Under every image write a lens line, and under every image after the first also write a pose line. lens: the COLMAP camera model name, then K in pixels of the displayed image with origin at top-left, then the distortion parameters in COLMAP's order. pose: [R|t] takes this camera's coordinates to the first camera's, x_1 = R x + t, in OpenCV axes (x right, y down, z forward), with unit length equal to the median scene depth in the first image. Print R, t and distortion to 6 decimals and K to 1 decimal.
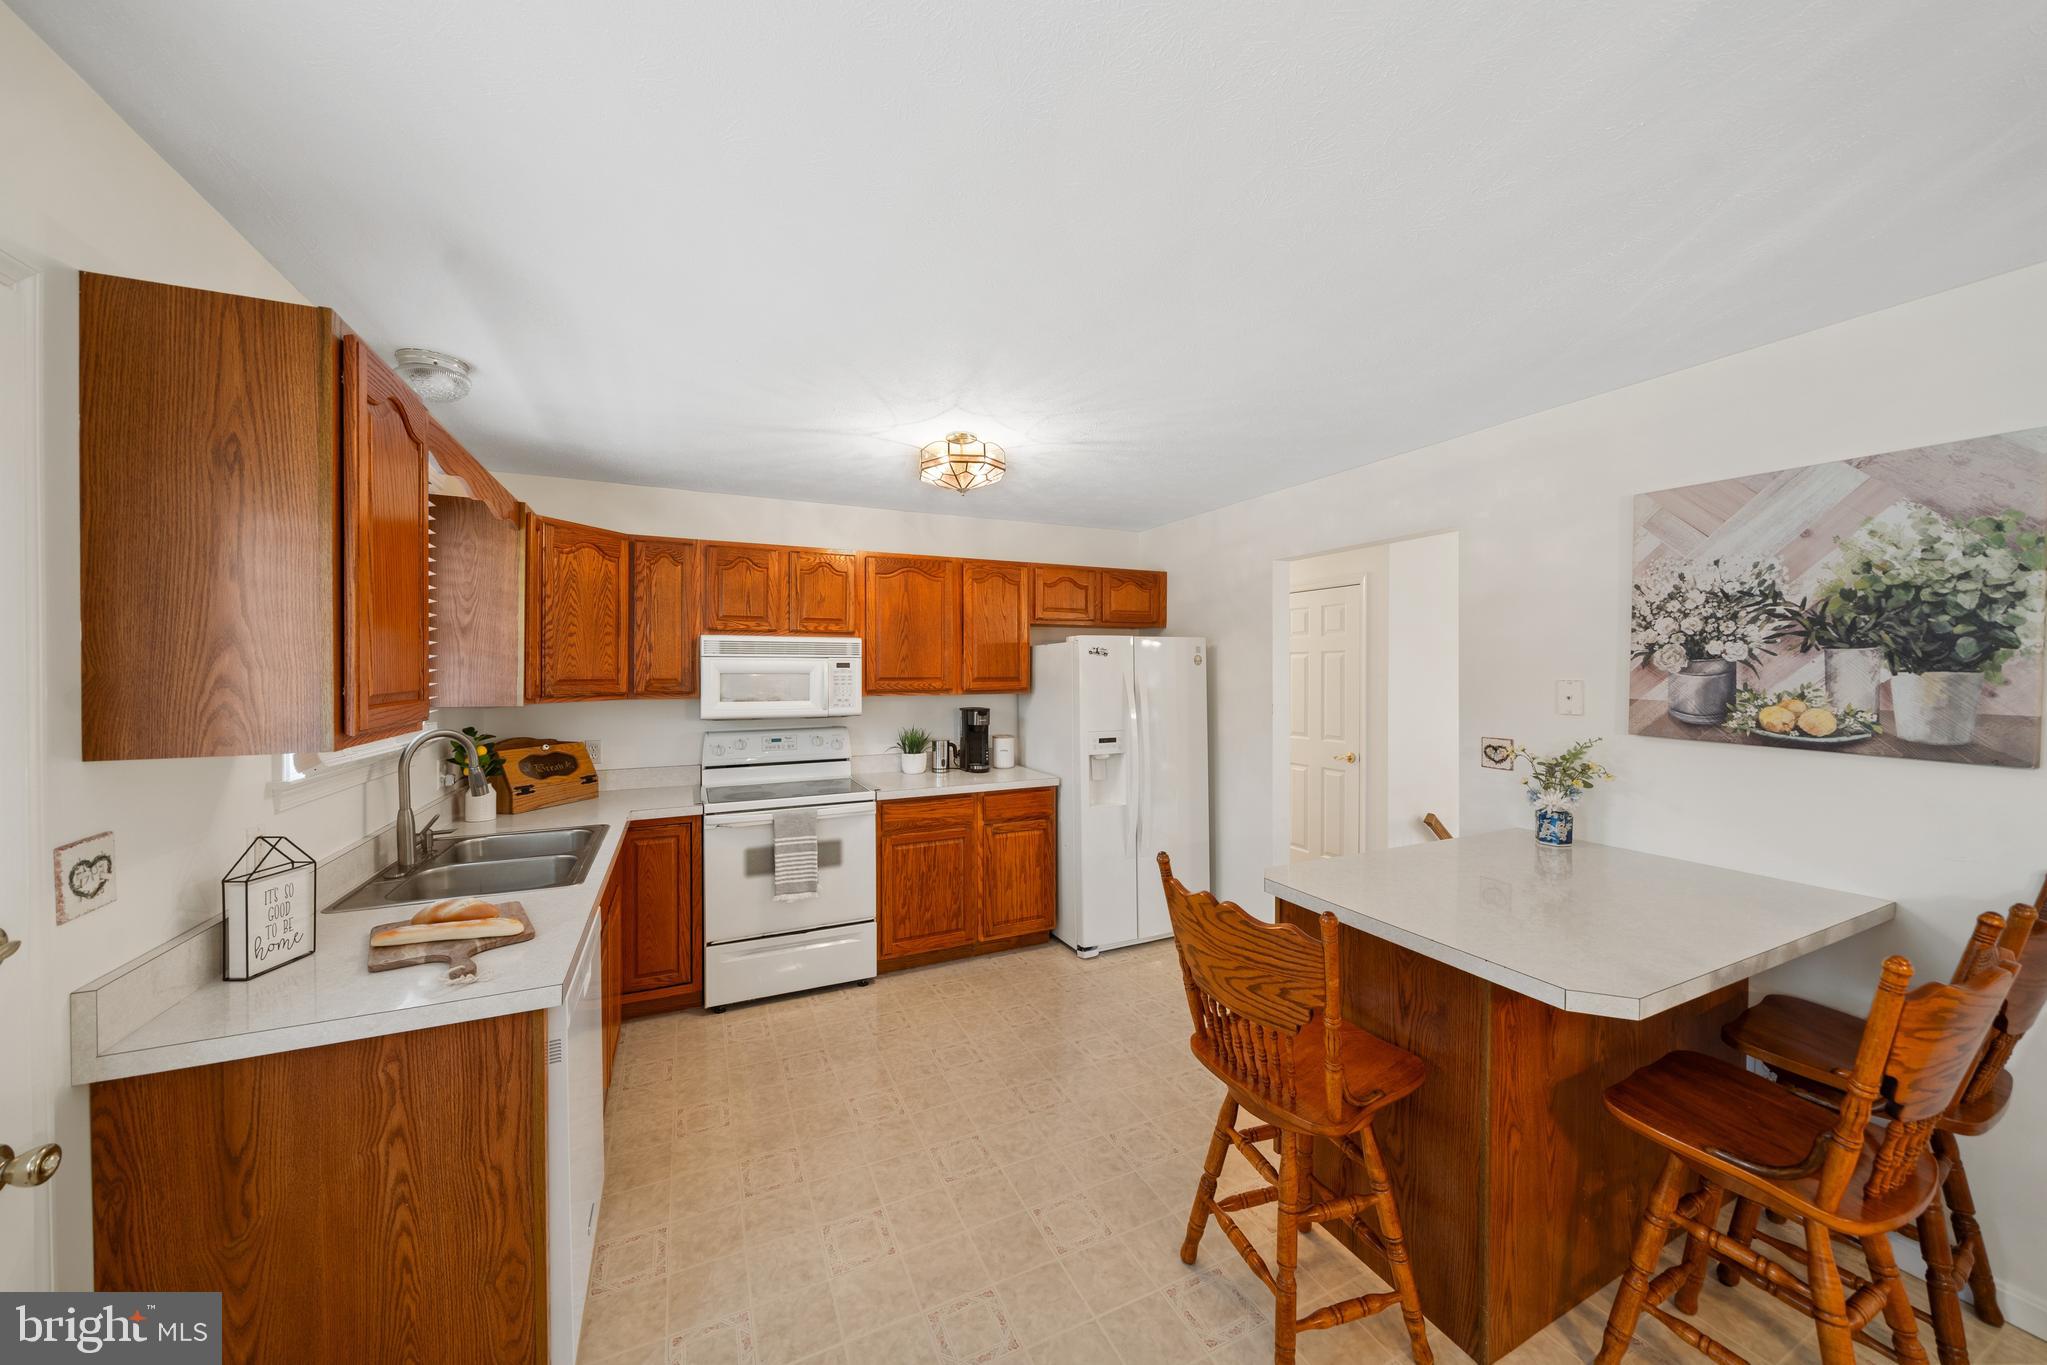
lens RADIAL K [[709.4, 0, 1023.8], [0, 709.4, 673.9], [0, 0, 1]] dist [-0.004523, -0.000315]
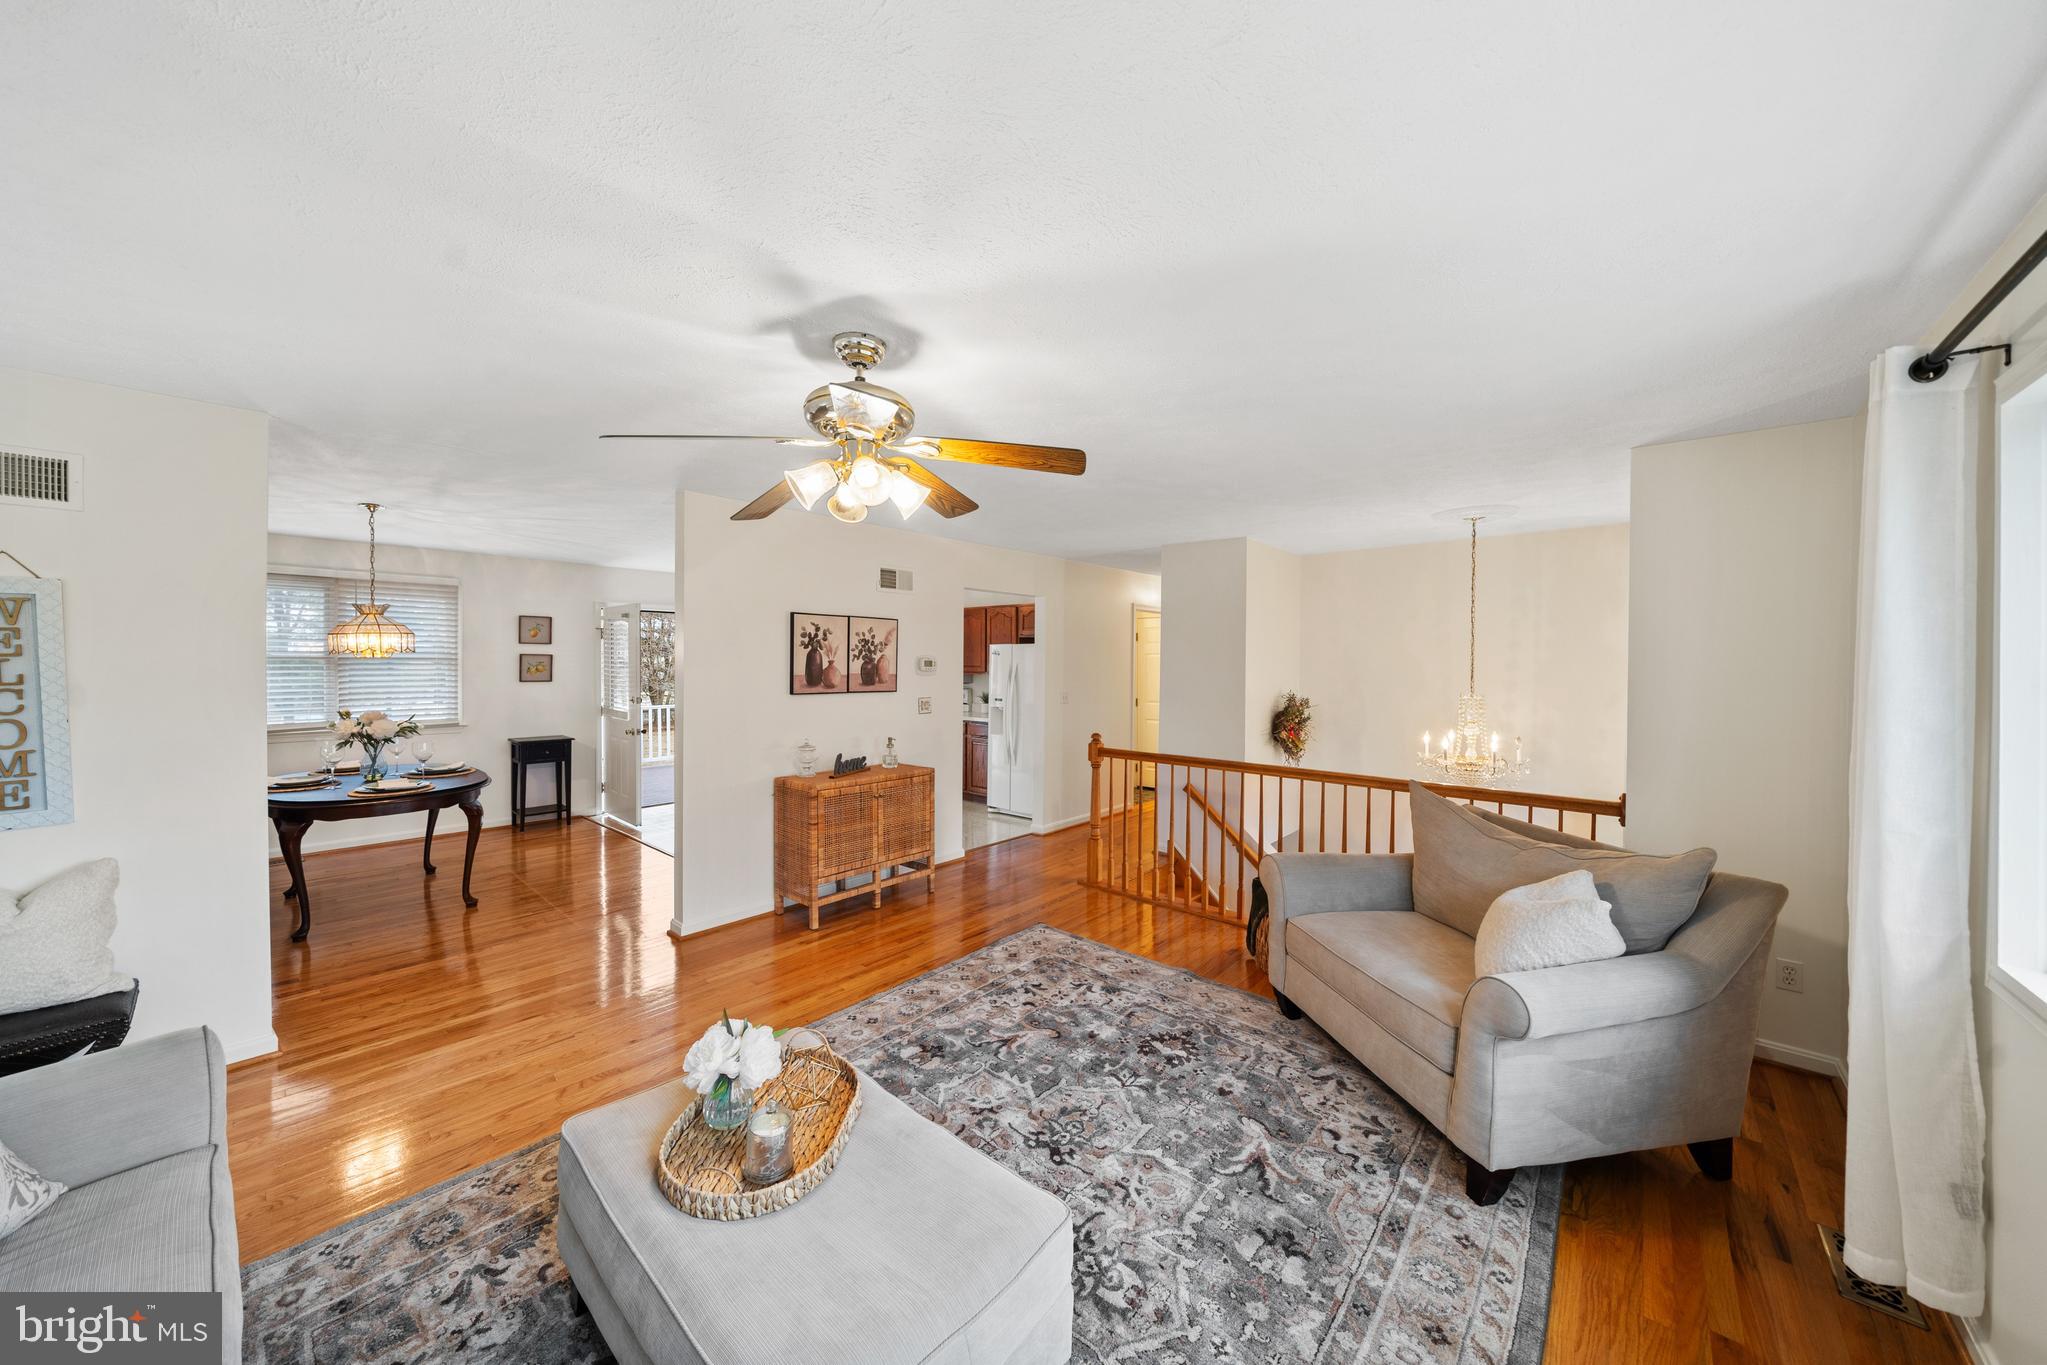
lens RADIAL K [[709.4, 0, 1017.5], [0, 709.4, 668.6], [0, 0, 1]] dist [-0.004523, -0.000315]
pose [[0.393431, 0.010806, -0.919291, 2.079389], [-0.011863, 0.999907, 0.006676, -0.001619], [0.919278, 0.008279, 0.393523, 0.340764]]
